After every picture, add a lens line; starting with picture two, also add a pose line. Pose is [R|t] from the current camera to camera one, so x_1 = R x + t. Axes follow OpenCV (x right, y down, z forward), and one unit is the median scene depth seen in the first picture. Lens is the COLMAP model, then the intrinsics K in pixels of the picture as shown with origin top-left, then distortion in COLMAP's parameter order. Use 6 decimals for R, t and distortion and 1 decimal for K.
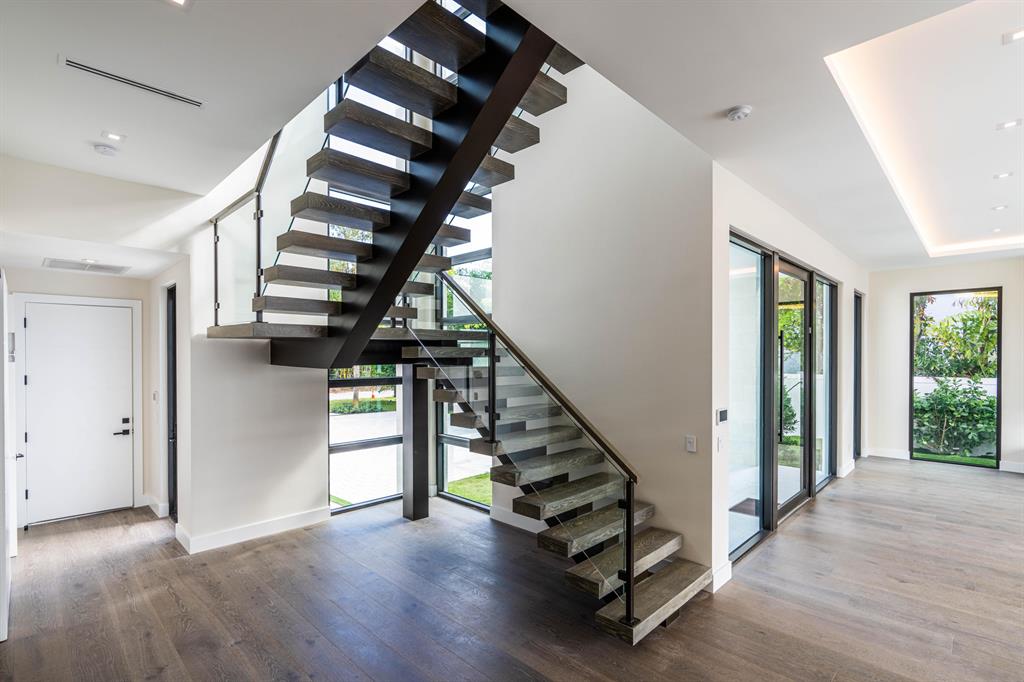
lens RADIAL K [[475.3, 0, 512.7], [0, 475.3, 350.3], [0, 0, 1]] dist [0.000662, -0.000009]
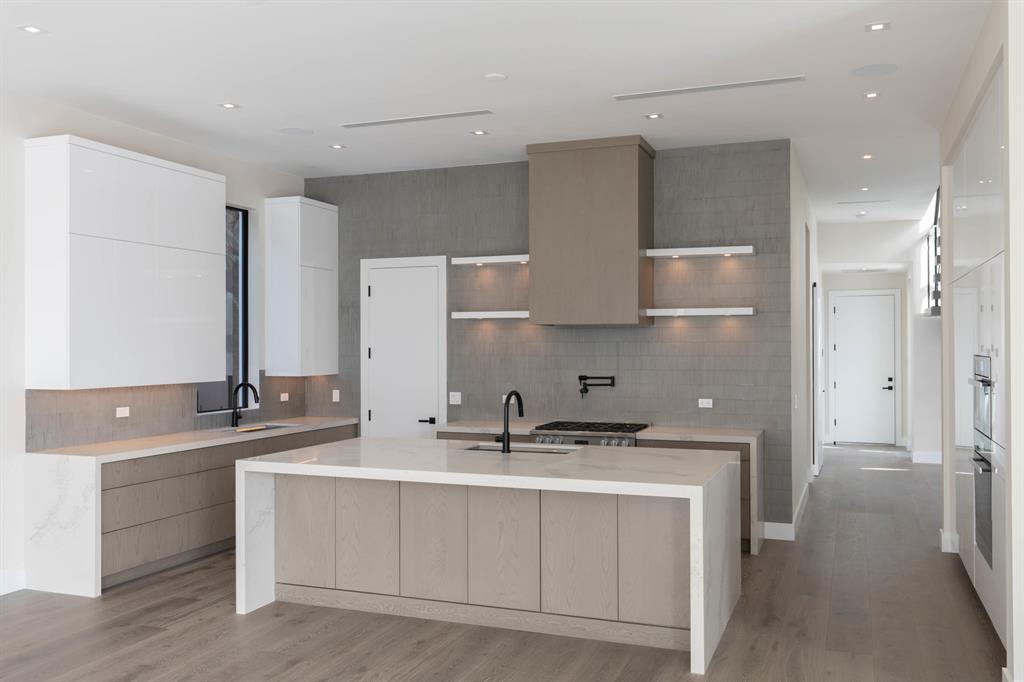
lens RADIAL K [[881.9, 0, 512.0], [0, 881.9, 341.0], [0, 0, 1]] dist [0.081113, 0.002398]
pose [[0.396479, -0.006692, -0.918019, 1.365801], [0.004861, 0.999975, -0.005189, 0.058760], [0.918031, -0.002405, 0.396502, -1.239707]]
